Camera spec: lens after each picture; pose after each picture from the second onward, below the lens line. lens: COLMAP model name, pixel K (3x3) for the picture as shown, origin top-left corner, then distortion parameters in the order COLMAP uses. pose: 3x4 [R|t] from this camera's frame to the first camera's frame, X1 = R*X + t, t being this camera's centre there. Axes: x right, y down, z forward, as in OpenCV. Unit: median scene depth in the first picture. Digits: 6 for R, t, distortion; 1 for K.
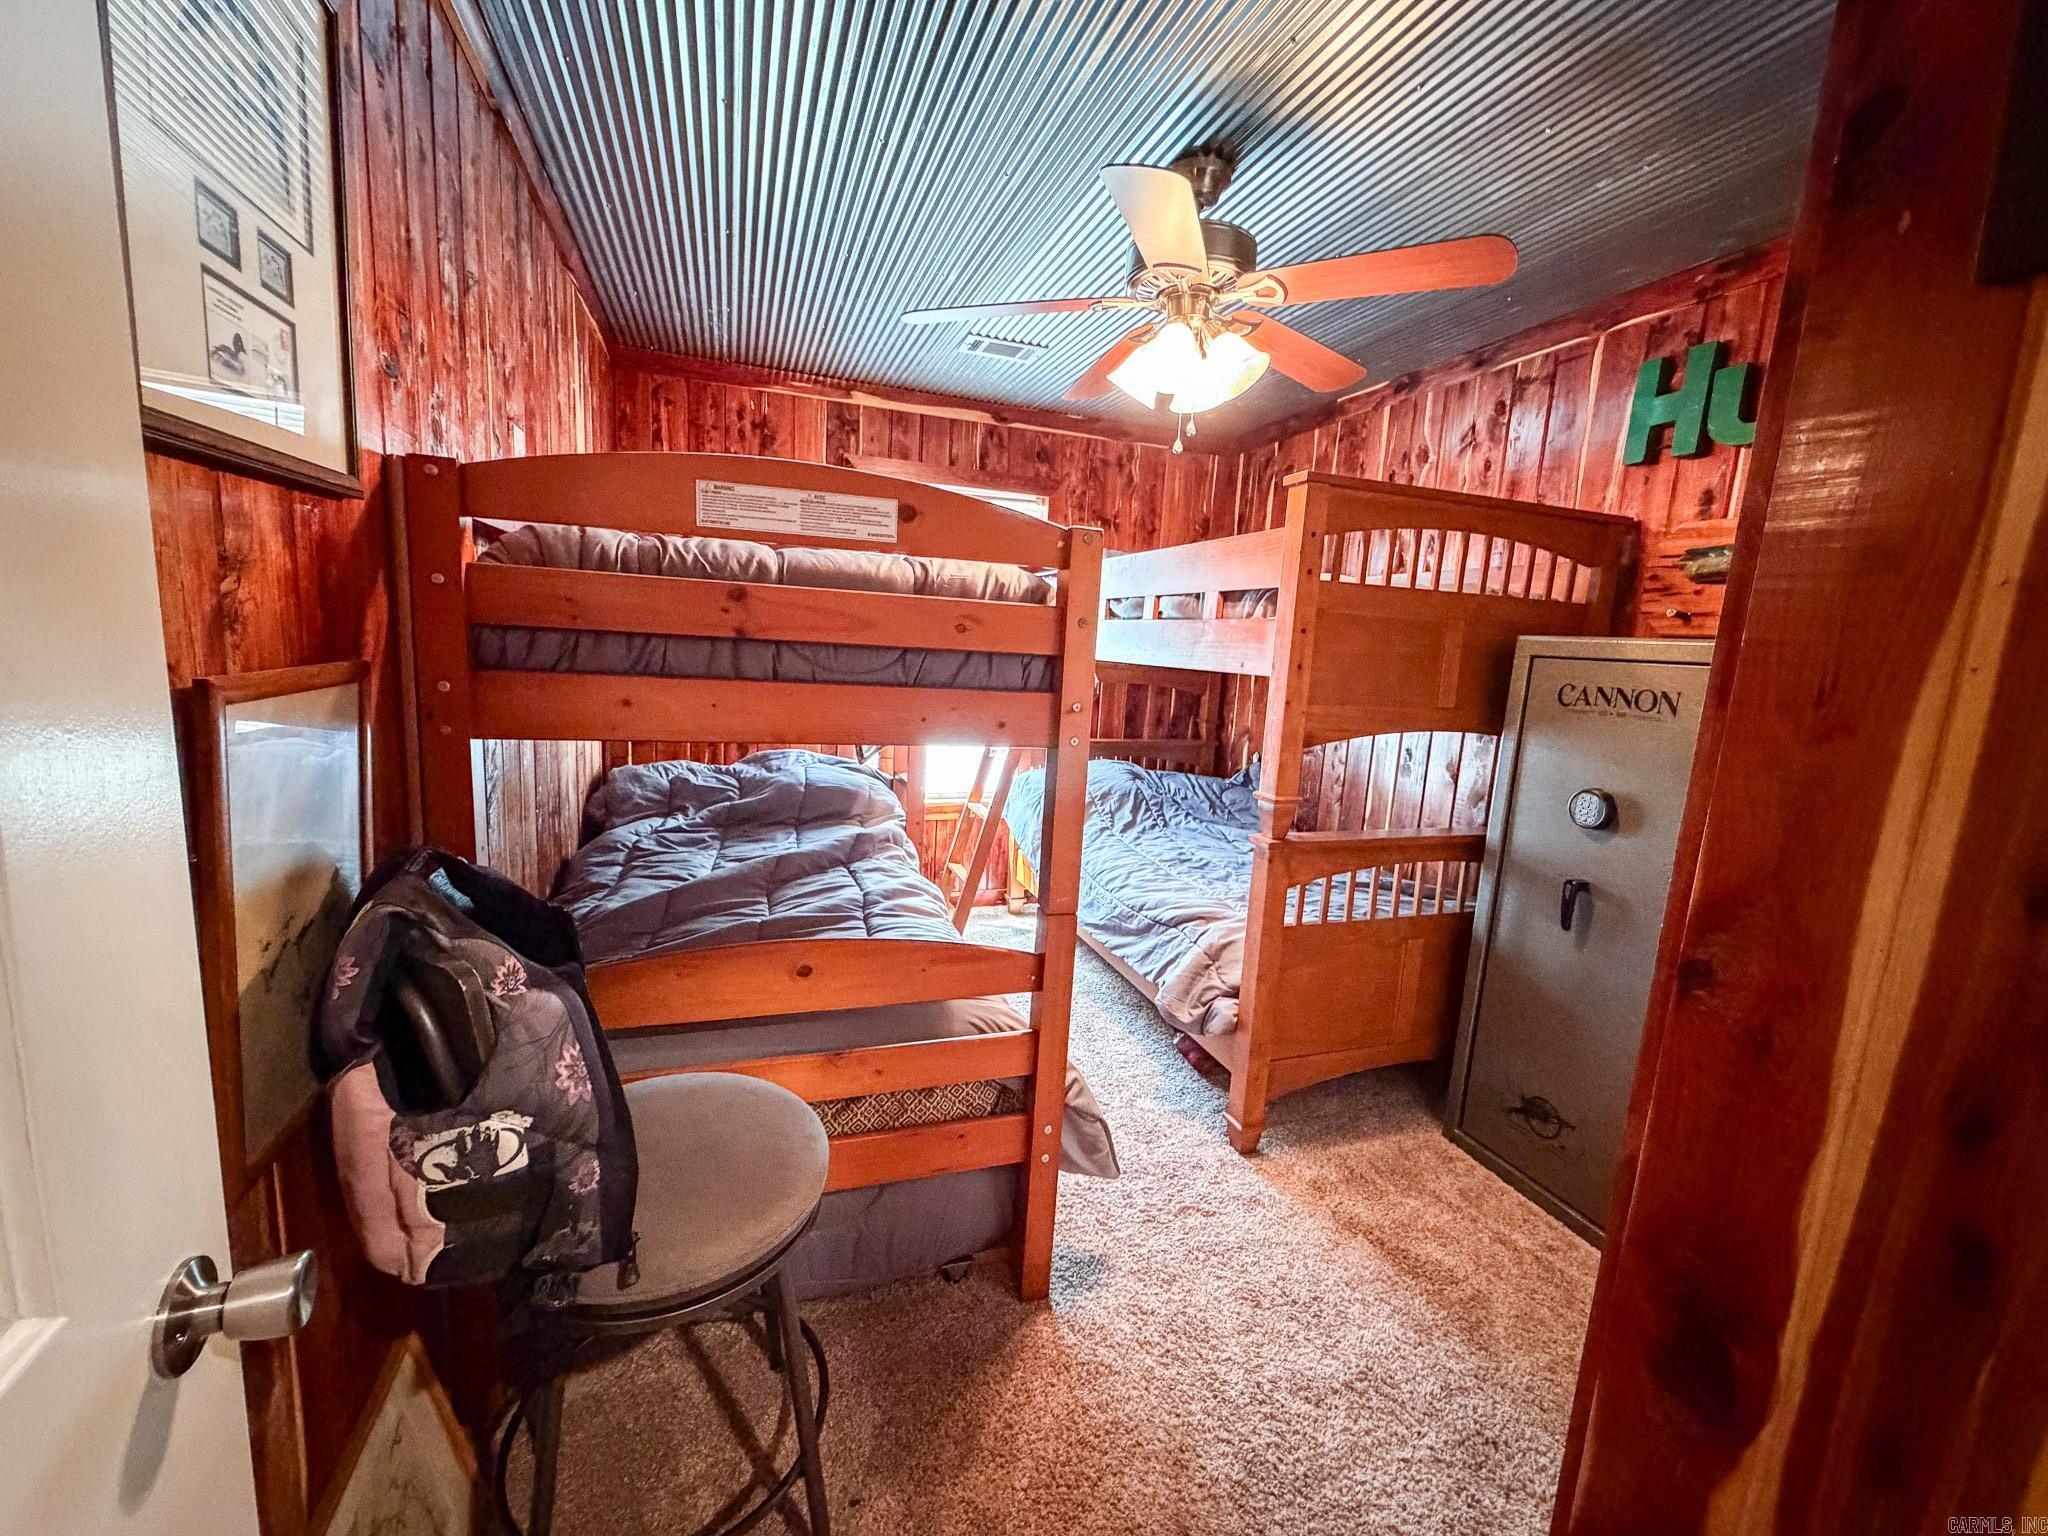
lens RADIAL K [[818.1, 0, 1022.1], [0, 818.1, 765.6], [0, 0, 1]] dist [0.000763, -0.000410]
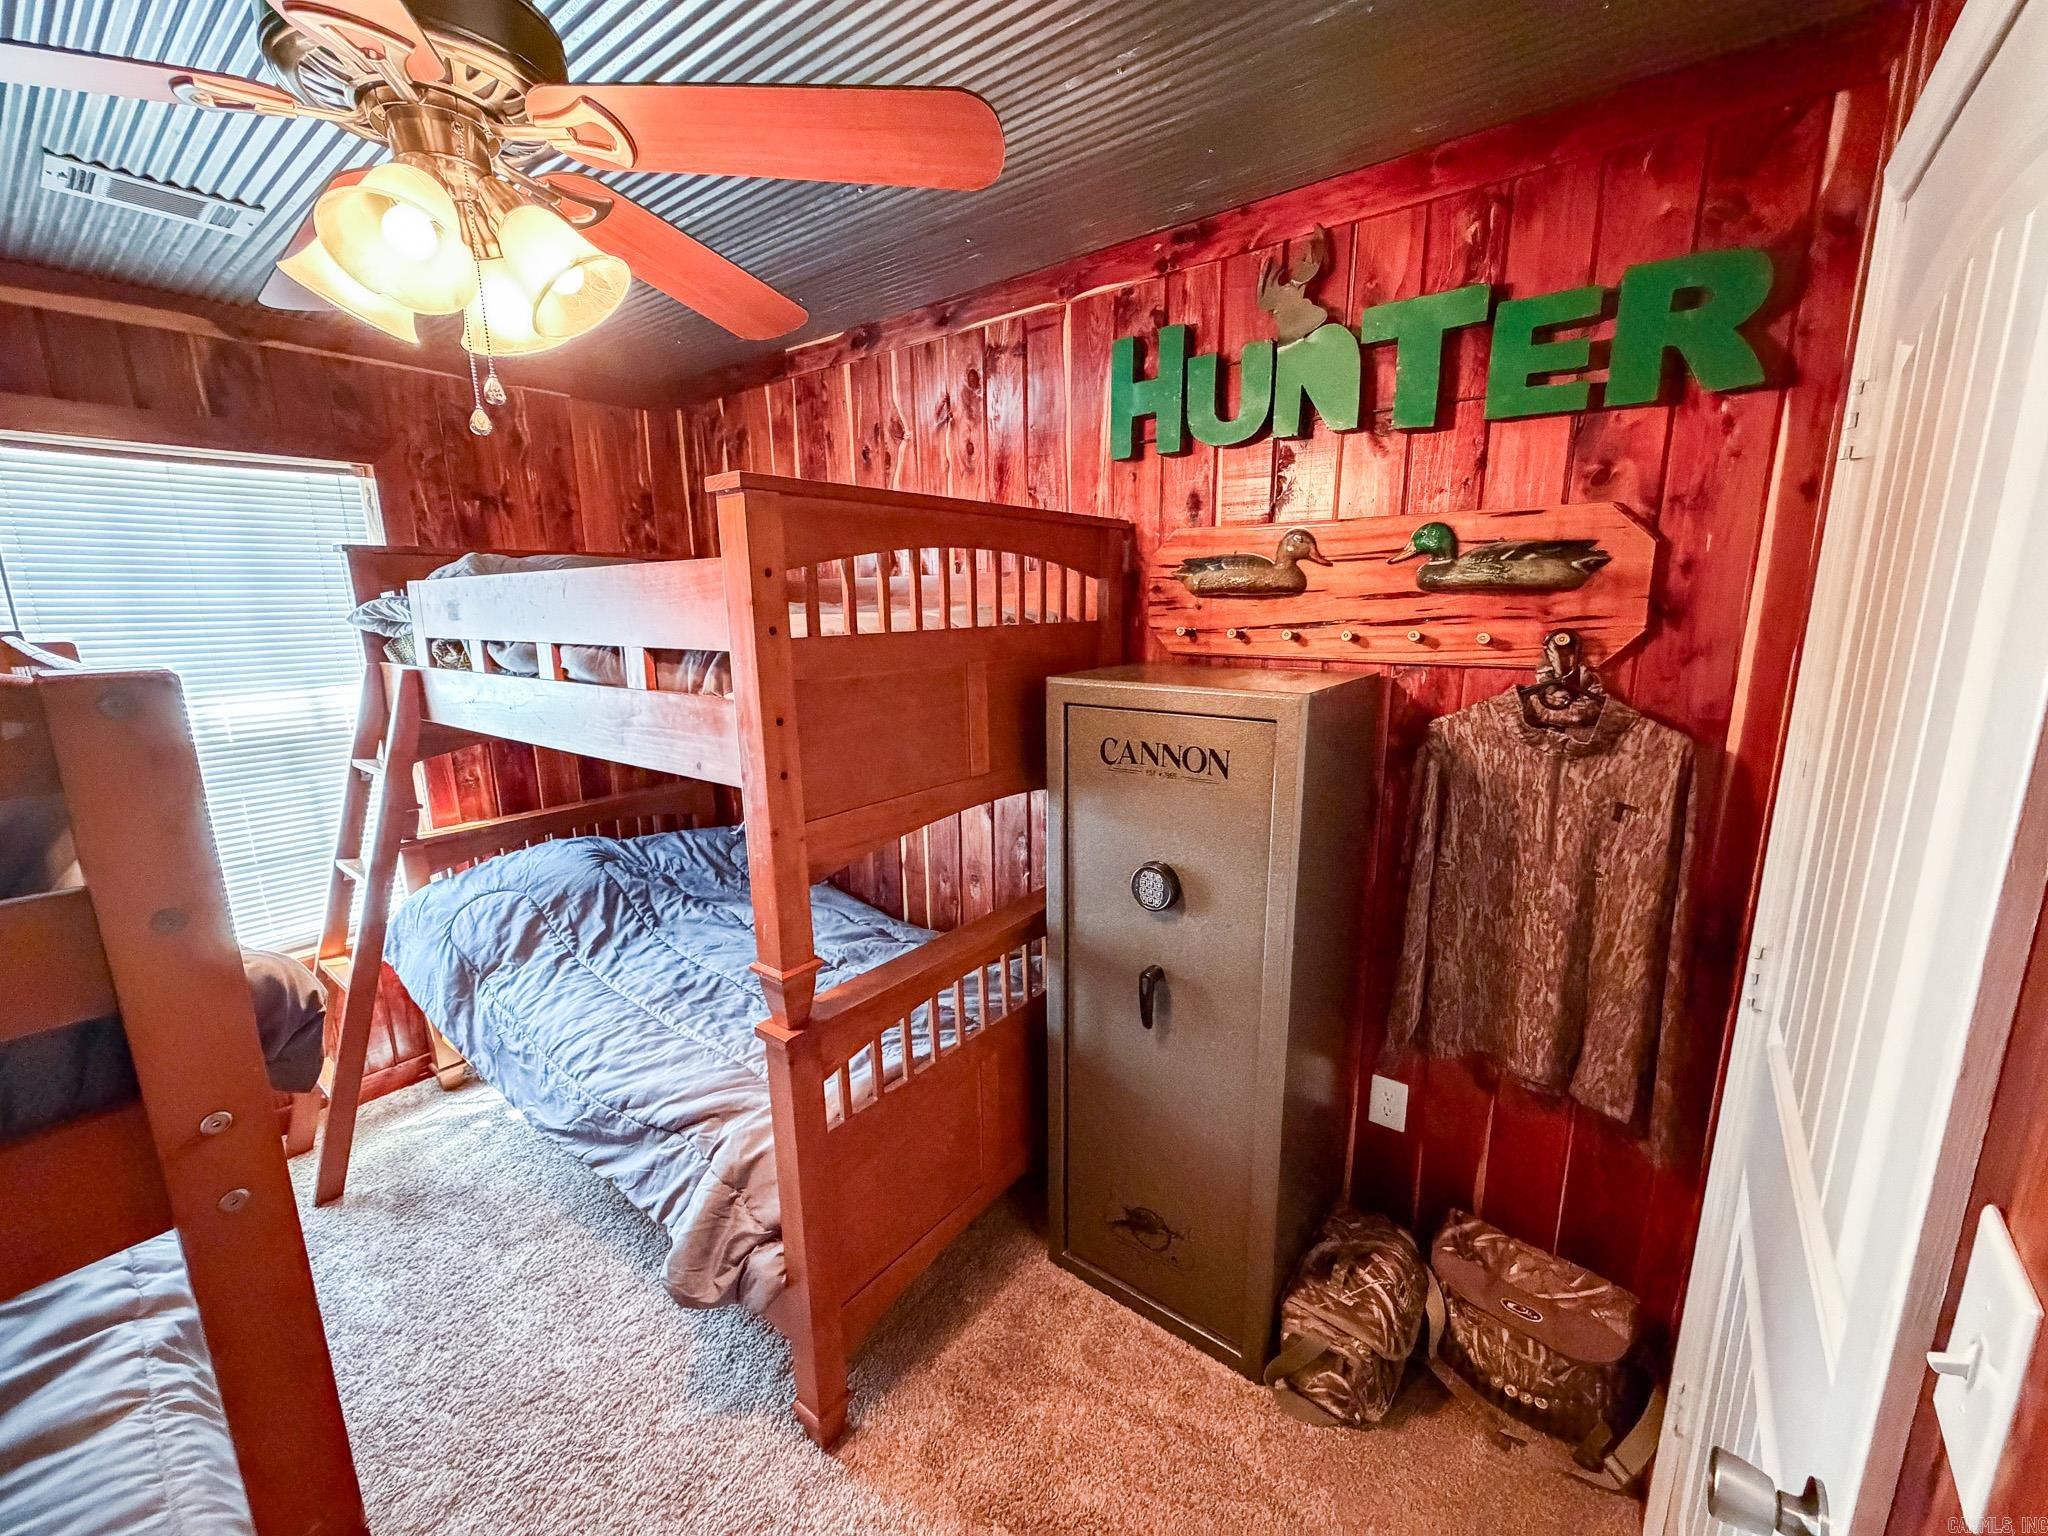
lens RADIAL K [[818.1, 0, 1024.4], [0, 818.1, 768.6], [0, 0, 1]] dist [0.000763, -0.000410]
pose [[0.834178, -0.176379, 0.522531, 0.139956], [0.143755, 0.984265, 0.102742, -0.144866], [-0.532430, -0.010589, 0.846408, 0.304193]]
